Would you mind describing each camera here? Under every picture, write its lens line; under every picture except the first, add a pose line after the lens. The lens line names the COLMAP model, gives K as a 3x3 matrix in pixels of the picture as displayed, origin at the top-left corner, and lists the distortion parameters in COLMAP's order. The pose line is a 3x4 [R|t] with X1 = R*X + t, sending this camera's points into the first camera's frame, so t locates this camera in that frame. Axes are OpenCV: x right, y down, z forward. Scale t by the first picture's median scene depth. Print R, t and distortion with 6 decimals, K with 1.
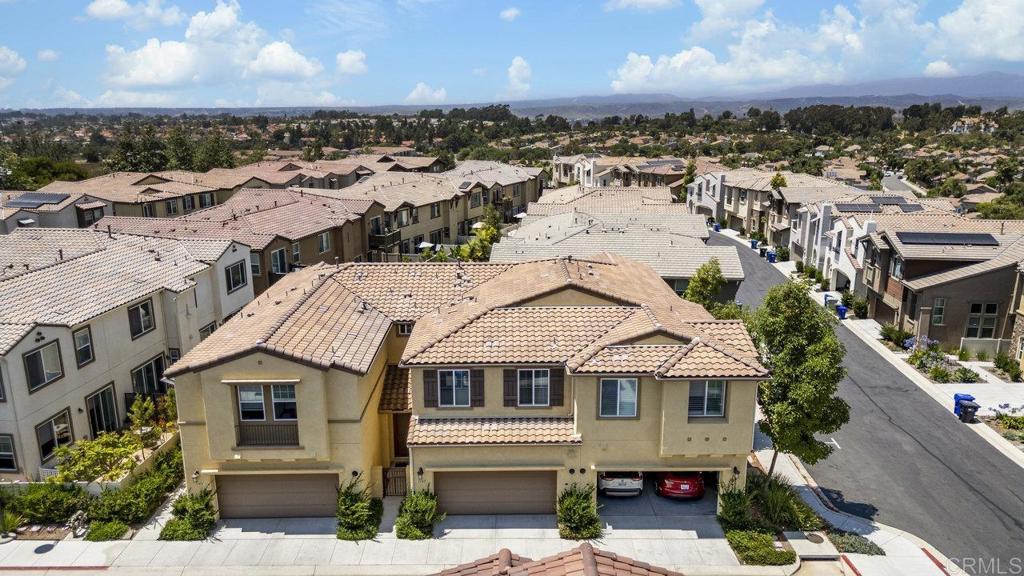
lens RADIAL K [[716.4, 0, 512.0], [0, 716.4, 288.0], [0, 0, 1]] dist [0.083197, -0.096442]
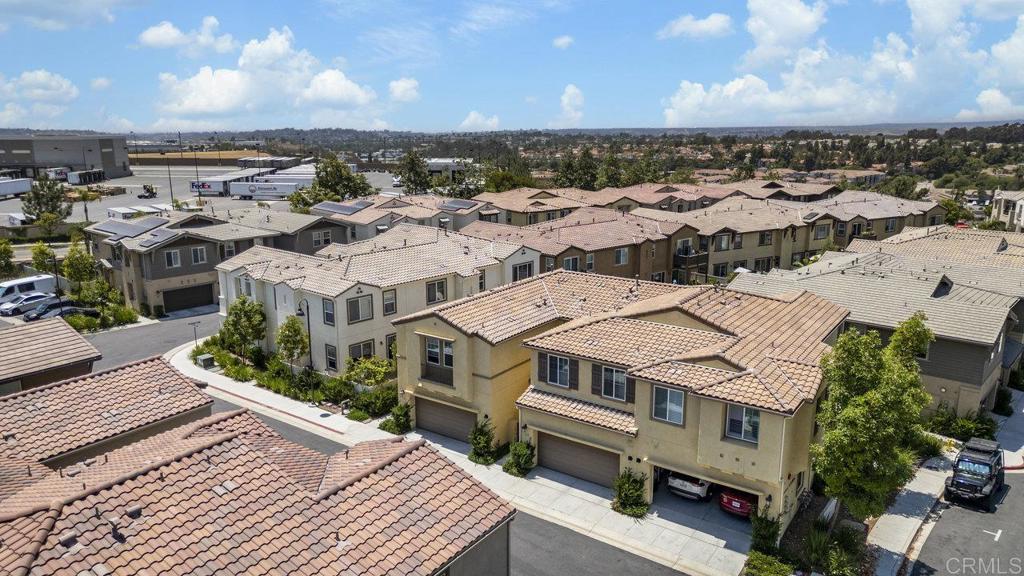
lens RADIAL K [[716.4, 0, 512.0], [0, 716.4, 288.0], [0, 0, 1]] dist [0.083197, -0.096442]
pose [[0.811019, 0.131754, -0.569991, 0.255678], [-0.146114, 0.989051, 0.020719, -0.009907], [0.566479, 0.066481, 0.821390, -0.052417]]
